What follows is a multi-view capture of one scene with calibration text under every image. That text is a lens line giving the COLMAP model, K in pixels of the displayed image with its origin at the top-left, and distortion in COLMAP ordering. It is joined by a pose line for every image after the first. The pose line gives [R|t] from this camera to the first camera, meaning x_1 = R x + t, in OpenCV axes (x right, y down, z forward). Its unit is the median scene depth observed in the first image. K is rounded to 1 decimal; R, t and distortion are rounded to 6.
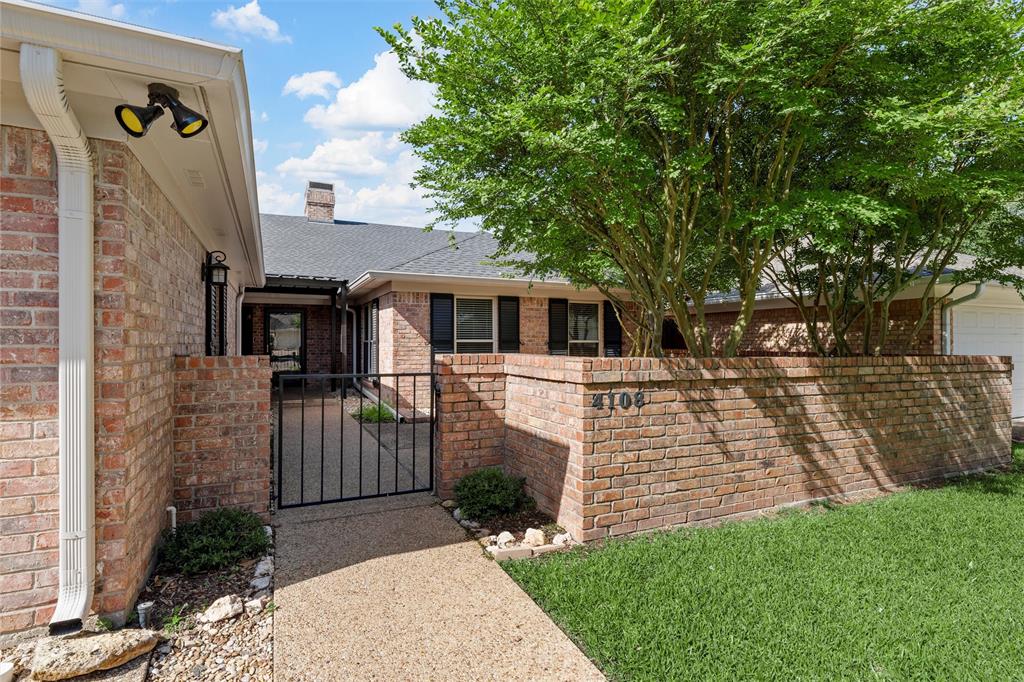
lens RADIAL K [[506.7, 0, 512.0], [0, 506.7, 341.0], [0, 0, 1]] dist [0.001679, 0.000234]
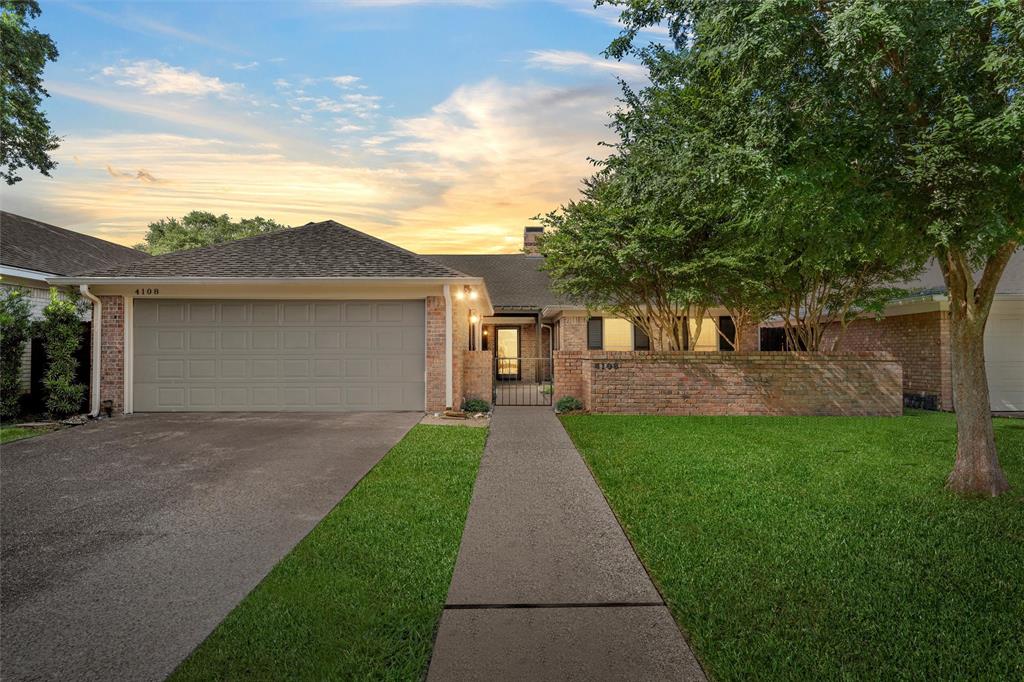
lens RADIAL K [[464.9, 0, 512.0], [0, 464.9, 341.0], [0, 0, 1]] dist [0.004163, 0.000488]
pose [[0.912417, -0.013463, -0.409041, 0.735721], [0.005516, 0.999773, -0.020602, 0.030774], [0.409225, 0.016541, 0.912283, -1.413581]]
